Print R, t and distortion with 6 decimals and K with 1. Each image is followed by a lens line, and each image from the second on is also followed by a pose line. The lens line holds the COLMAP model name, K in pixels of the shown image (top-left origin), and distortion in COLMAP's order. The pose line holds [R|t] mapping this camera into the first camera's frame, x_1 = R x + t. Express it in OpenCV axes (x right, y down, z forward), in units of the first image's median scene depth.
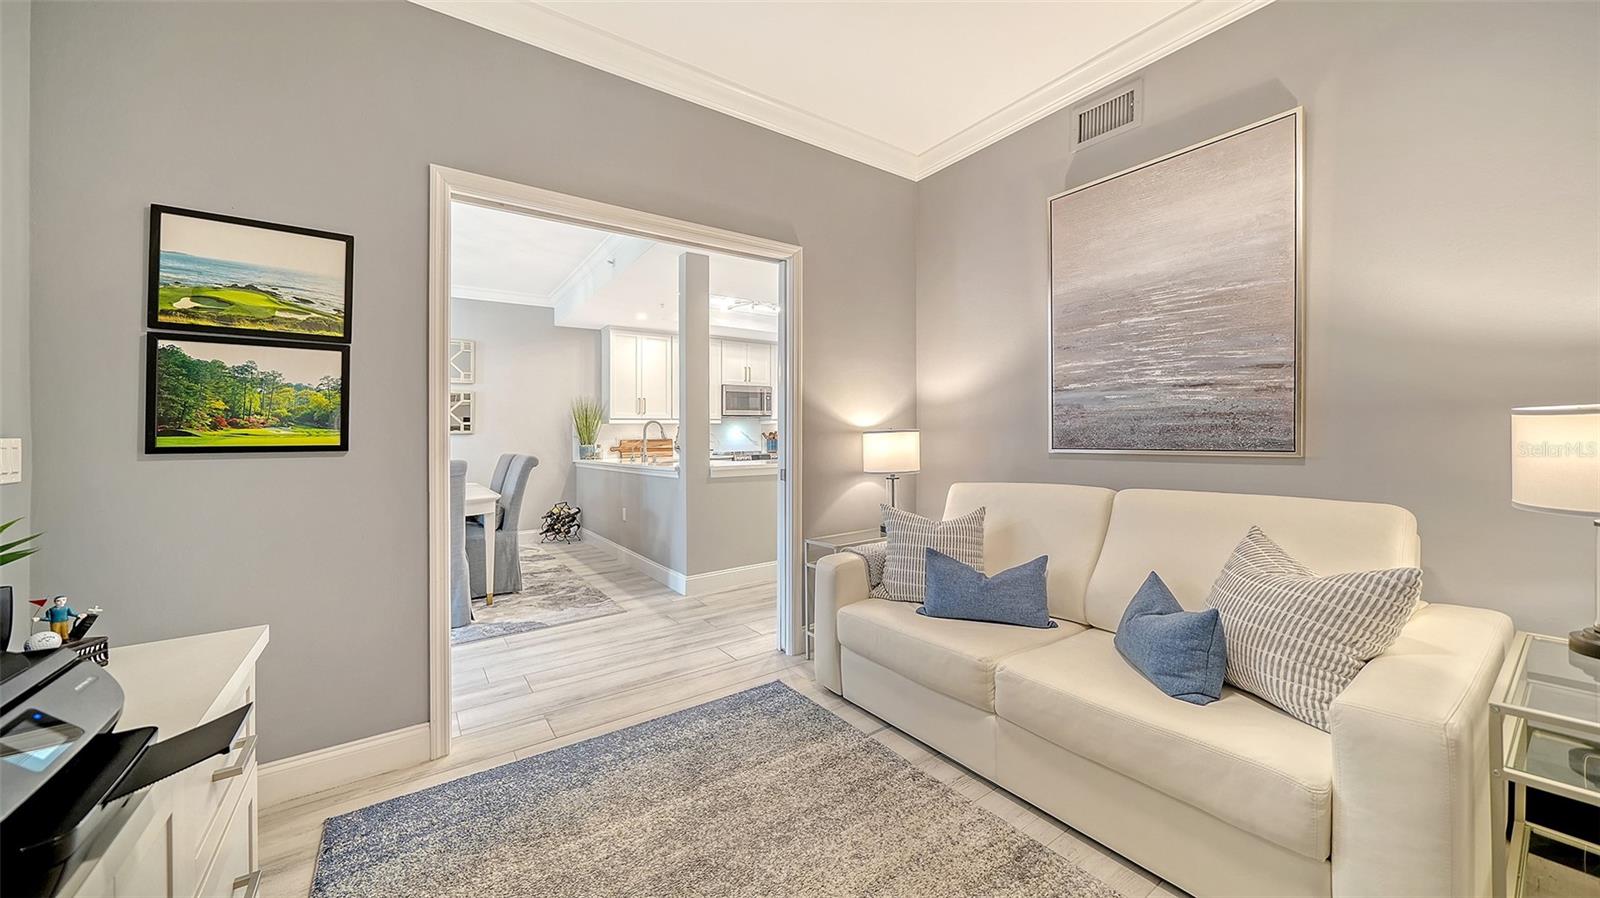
lens RADIAL K [[568.1, 0, 795.8], [0, 568.1, 435.9], [0, 0, 1]] dist [-0.003250, -0.001584]
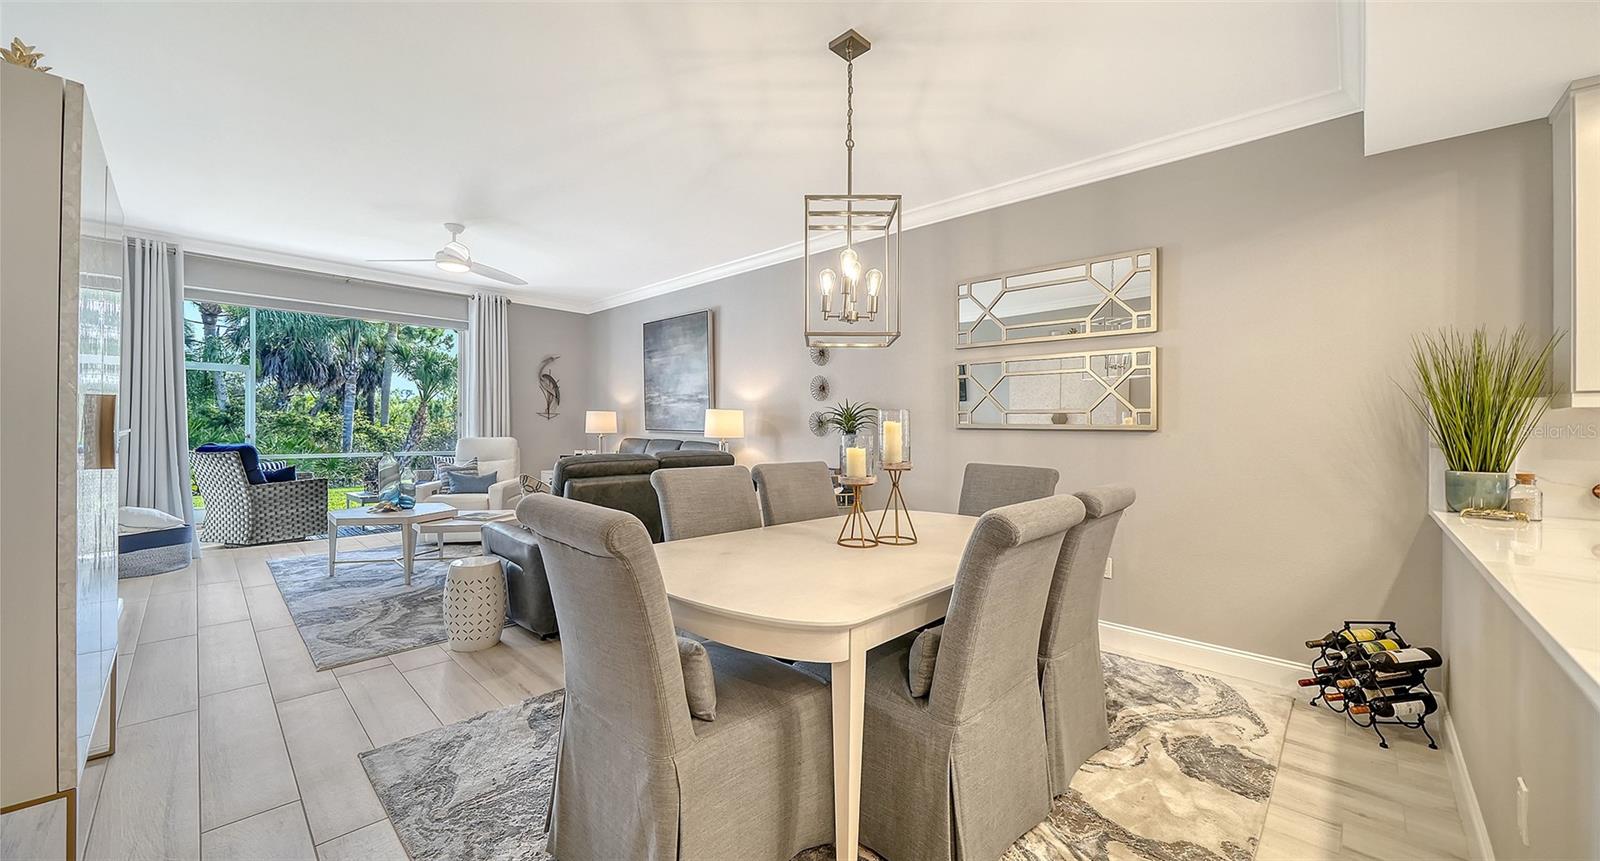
lens RADIAL K [[590.0, 0, 793.8], [0, 590.0, 437.4], [0, 0, 1]] dist [-0.009399, -0.000534]
pose [[0.185173, 0.033108, -0.982148, -0.093965], [-0.015857, 0.999403, 0.030700, -0.008563], [0.982578, 0.009889, 0.185587, 0.481003]]
